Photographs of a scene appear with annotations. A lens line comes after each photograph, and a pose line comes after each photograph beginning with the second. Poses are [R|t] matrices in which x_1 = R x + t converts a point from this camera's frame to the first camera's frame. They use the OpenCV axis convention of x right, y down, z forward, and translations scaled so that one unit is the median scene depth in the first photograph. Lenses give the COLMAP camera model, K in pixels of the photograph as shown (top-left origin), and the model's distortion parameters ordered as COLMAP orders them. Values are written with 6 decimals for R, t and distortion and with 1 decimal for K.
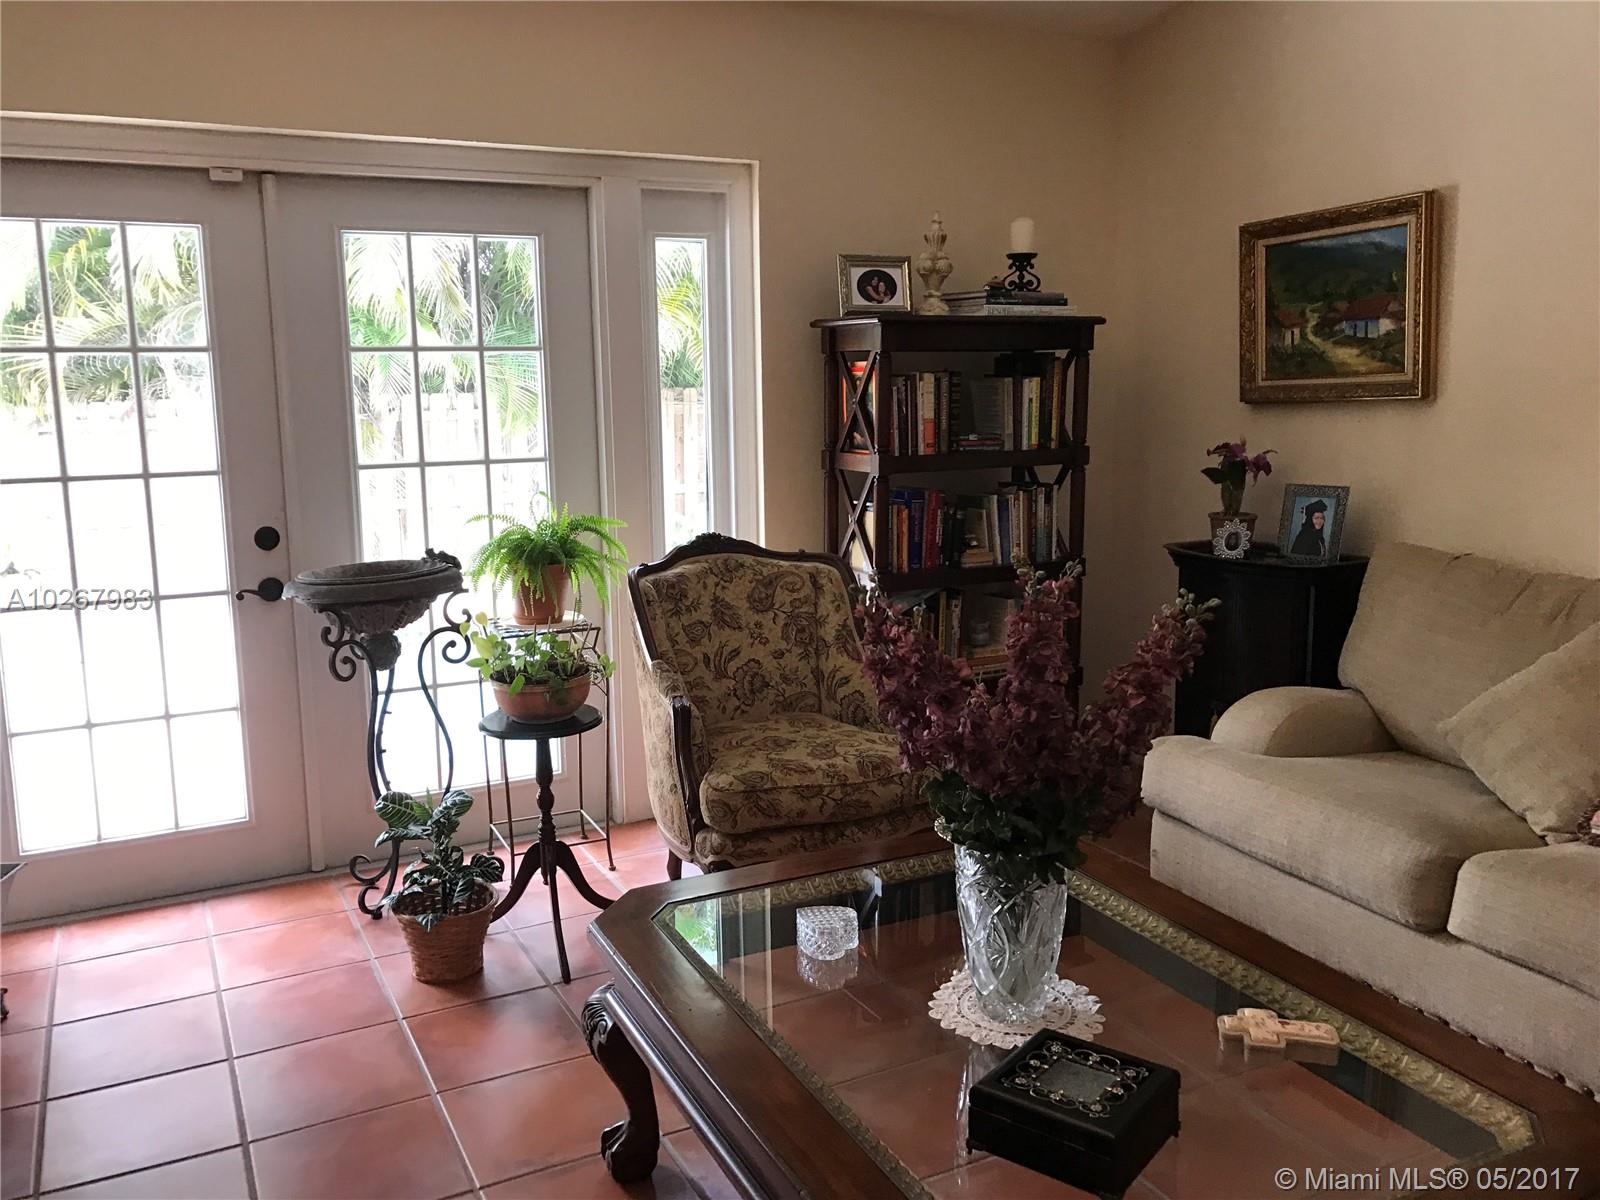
lens RADIAL K [[1311.2, 0, 768.5], [0, 1311.2, 566.0], [0, 0, 1]] dist [0.025458, -0.023524]
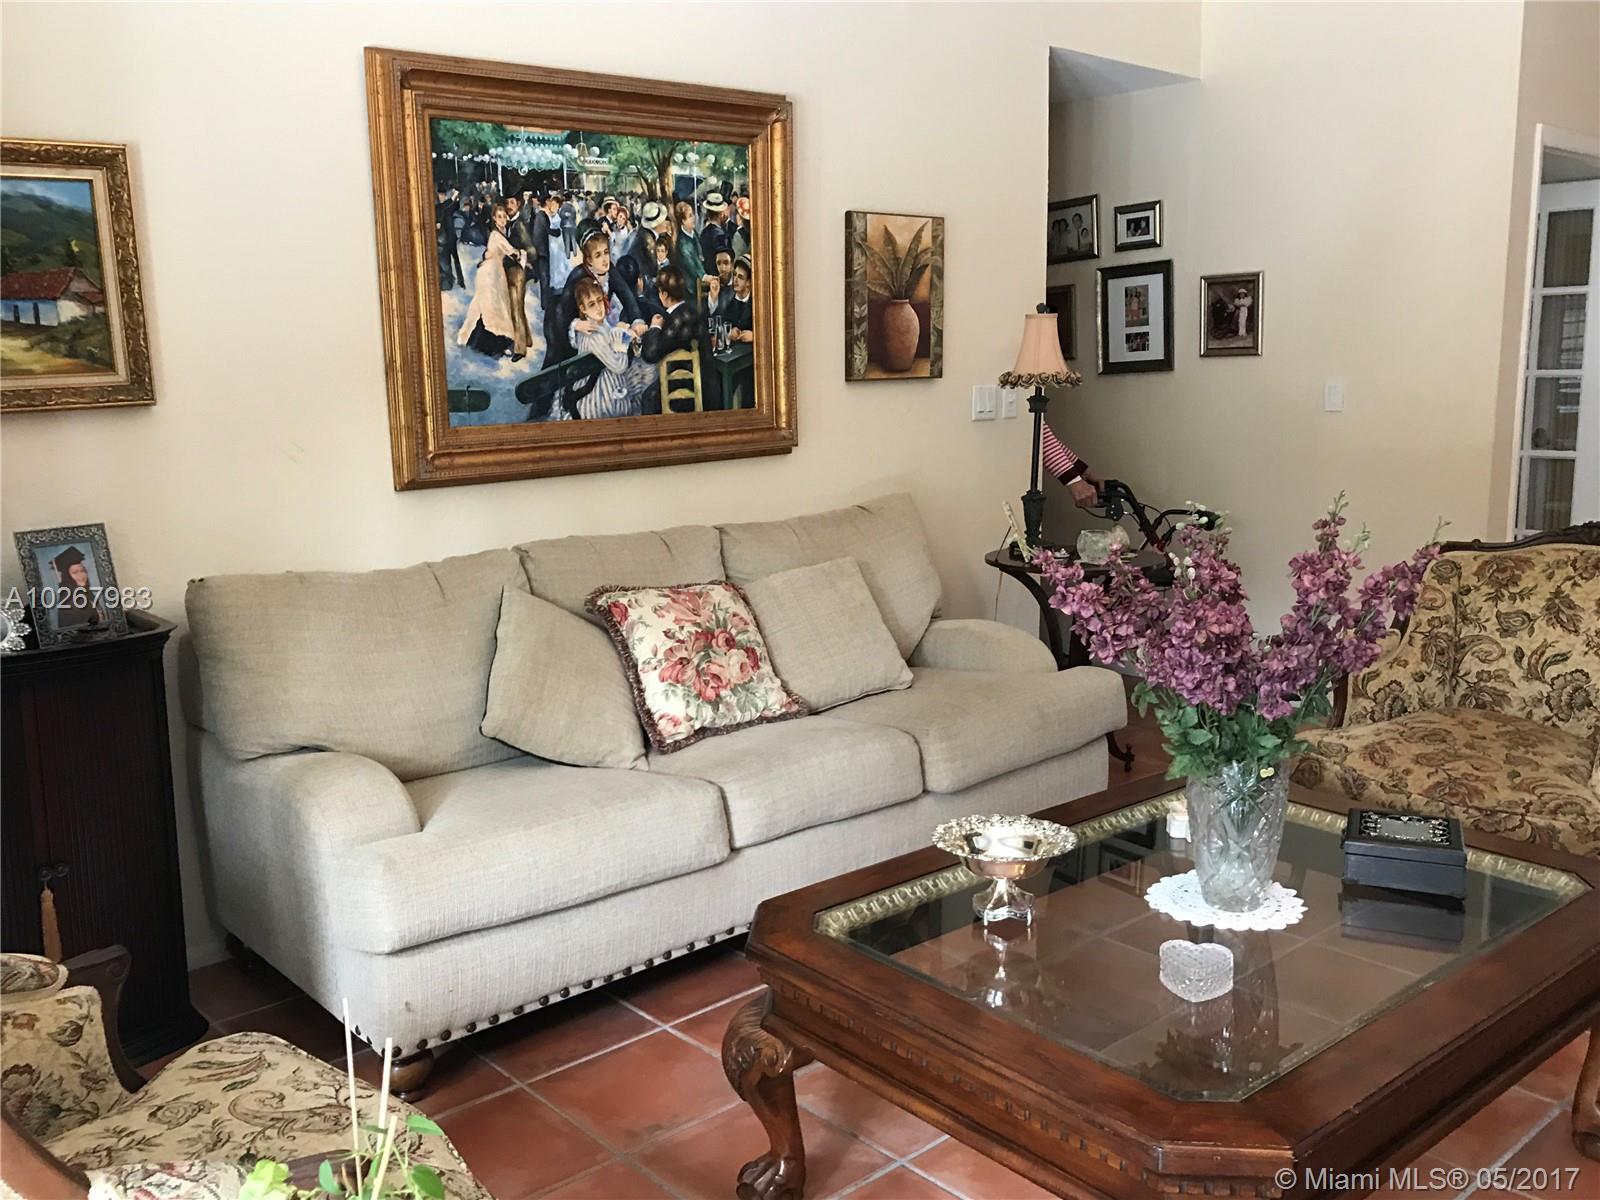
lens RADIAL K [[1398.2, 0, 771.2], [0, 1398.2, 582.4], [0, 0, 1]] dist [0.037176, -0.038589]
pose [[-0.255046, -0.114820, 0.960088, -0.411780], [0.170503, 0.972025, 0.161541, -0.088422], [-0.951778, 0.204898, -0.228334, 0.796551]]
